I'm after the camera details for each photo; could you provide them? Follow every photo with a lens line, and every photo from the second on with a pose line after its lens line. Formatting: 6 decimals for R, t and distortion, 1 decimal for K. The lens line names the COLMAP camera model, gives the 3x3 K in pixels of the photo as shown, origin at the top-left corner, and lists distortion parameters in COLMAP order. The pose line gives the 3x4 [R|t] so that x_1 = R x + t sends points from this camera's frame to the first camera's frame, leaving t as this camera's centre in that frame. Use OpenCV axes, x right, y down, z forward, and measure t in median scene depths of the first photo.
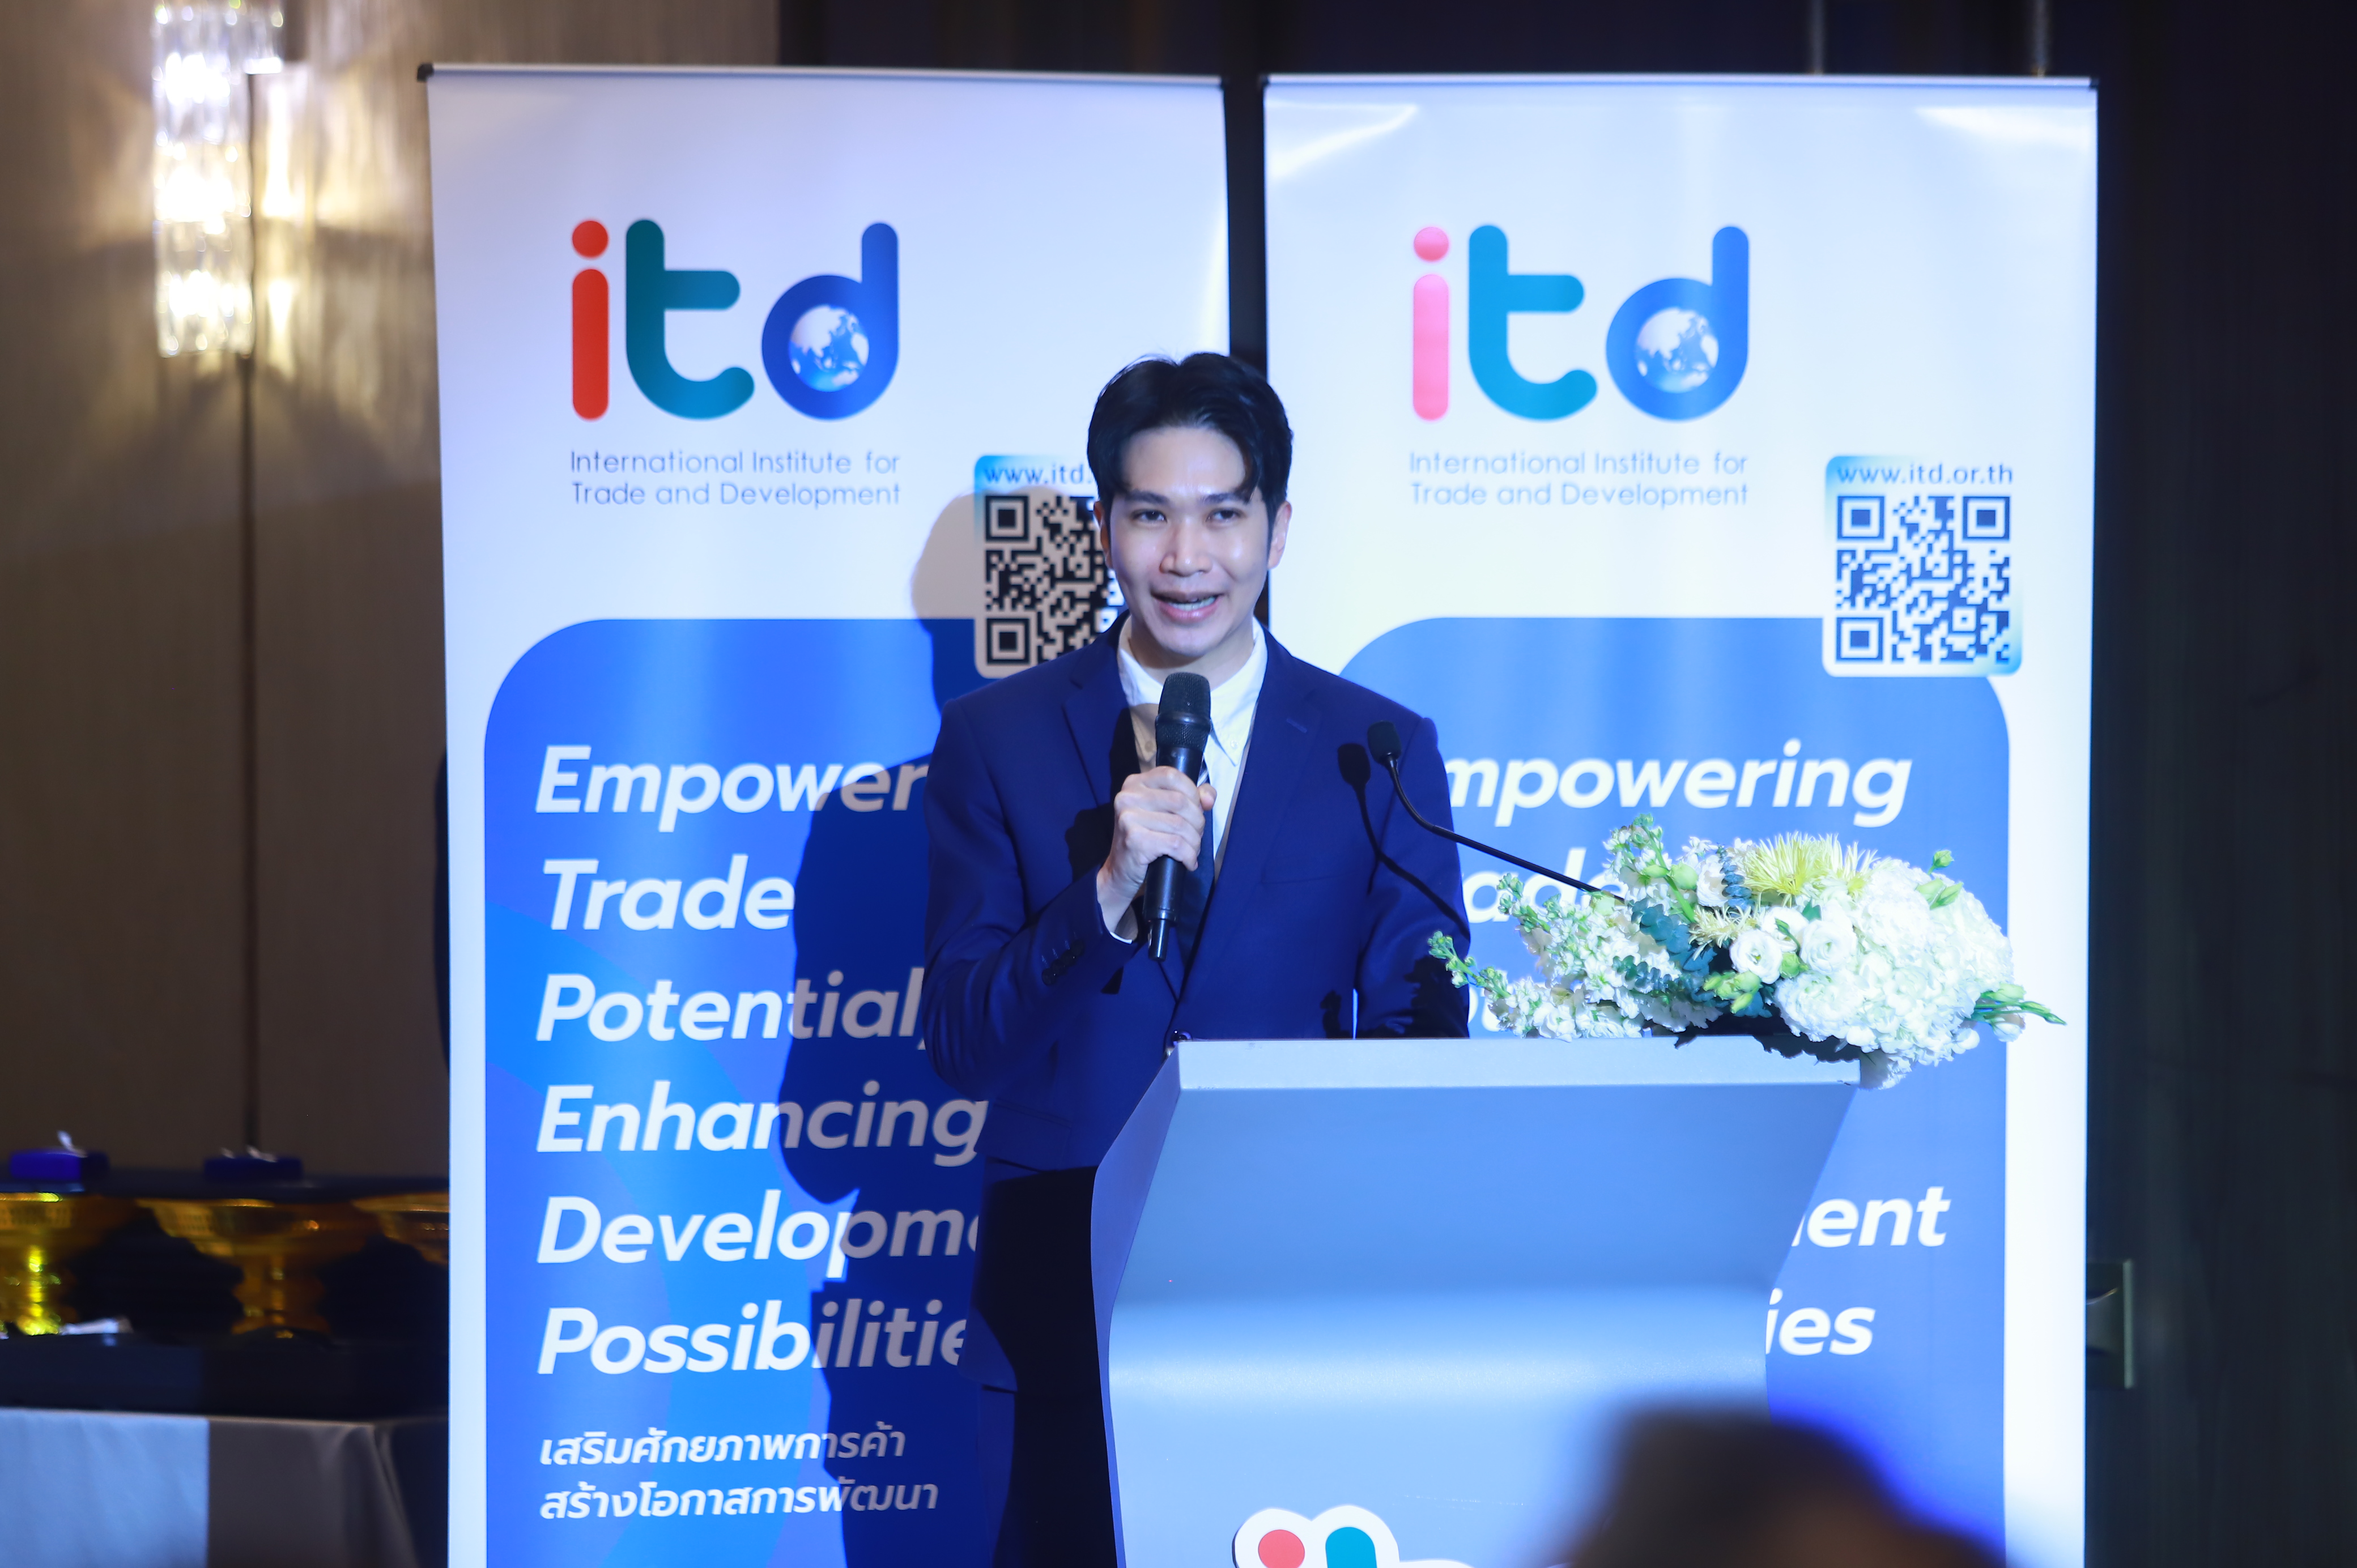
lens RADIAL K [[12946.2, 0, 1174.6], [0, 12946.2, 795.6], [0, 0, 1]] dist [-0.016397, 0.000000]
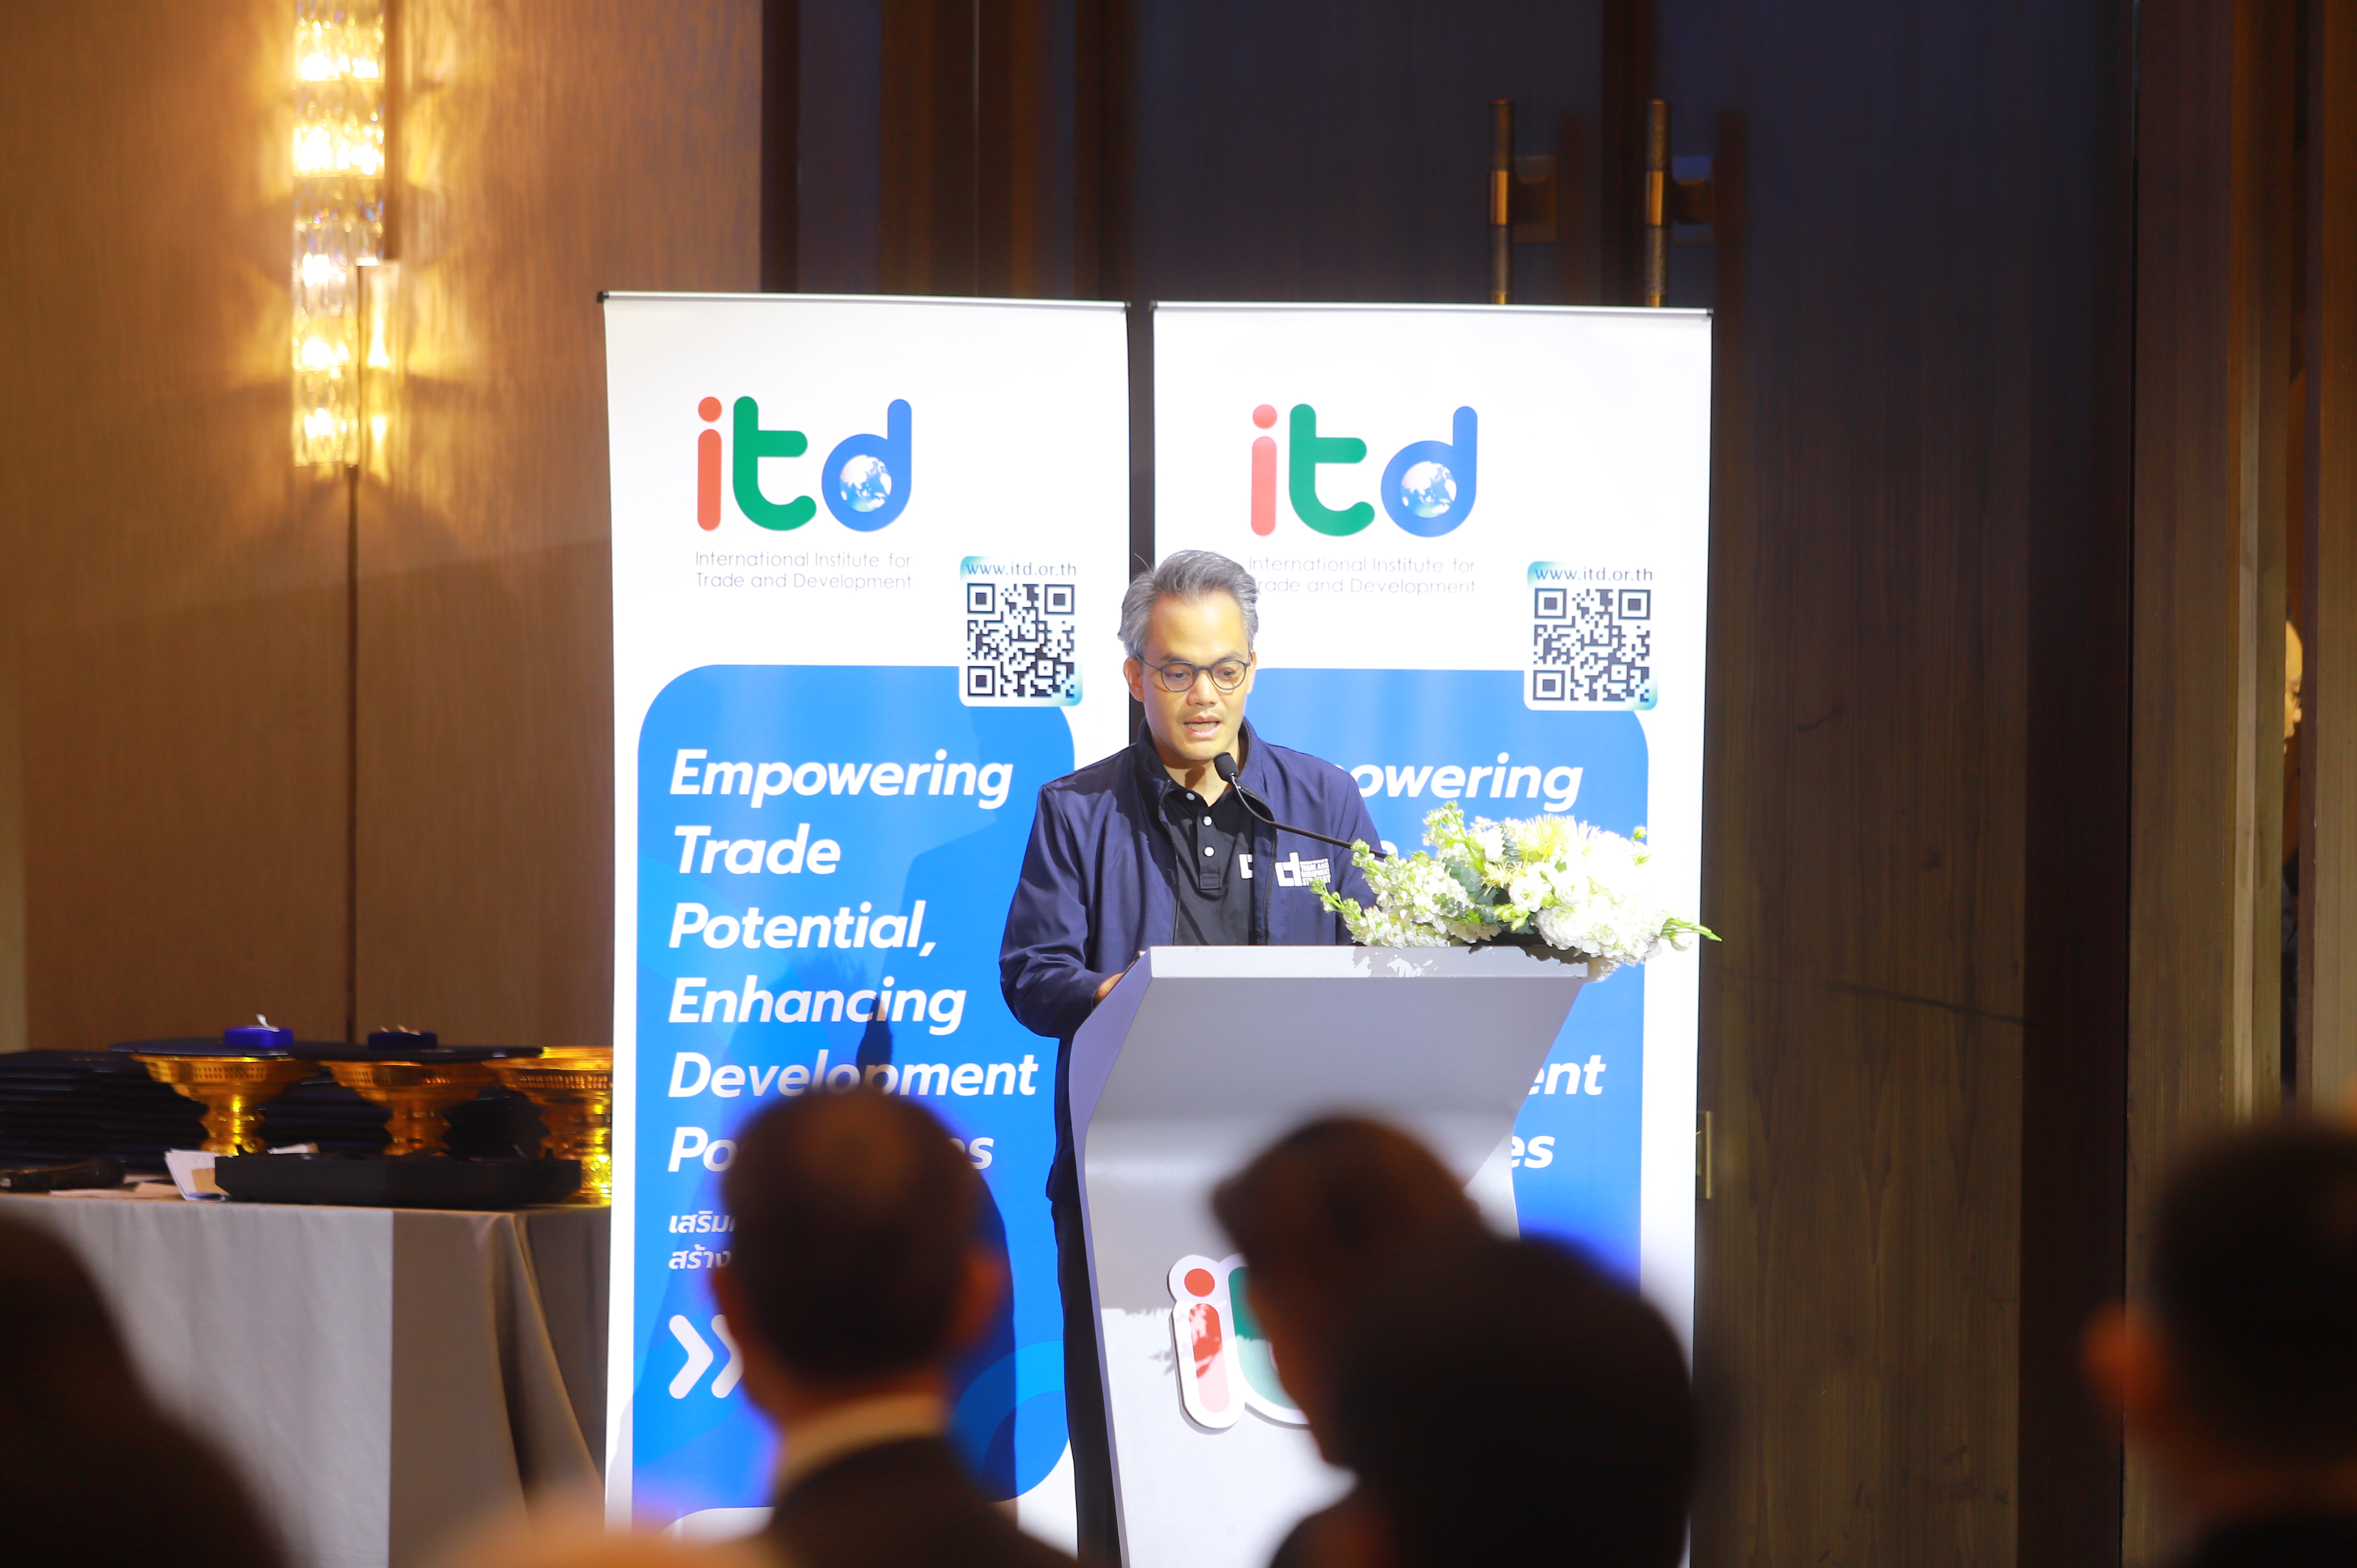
lens RADIAL K [[12946.2, 0, 1181.0], [0, 12946.2, 776.7], [0, 0, 1]] dist [-0.016397, 0.000000]
pose [[0.997880, 0.009247, 0.064425, -0.085414], [-0.009206, 0.999957, -0.000926, 0.000143], [-0.064431, 0.000331, 0.997922, -0.482082]]
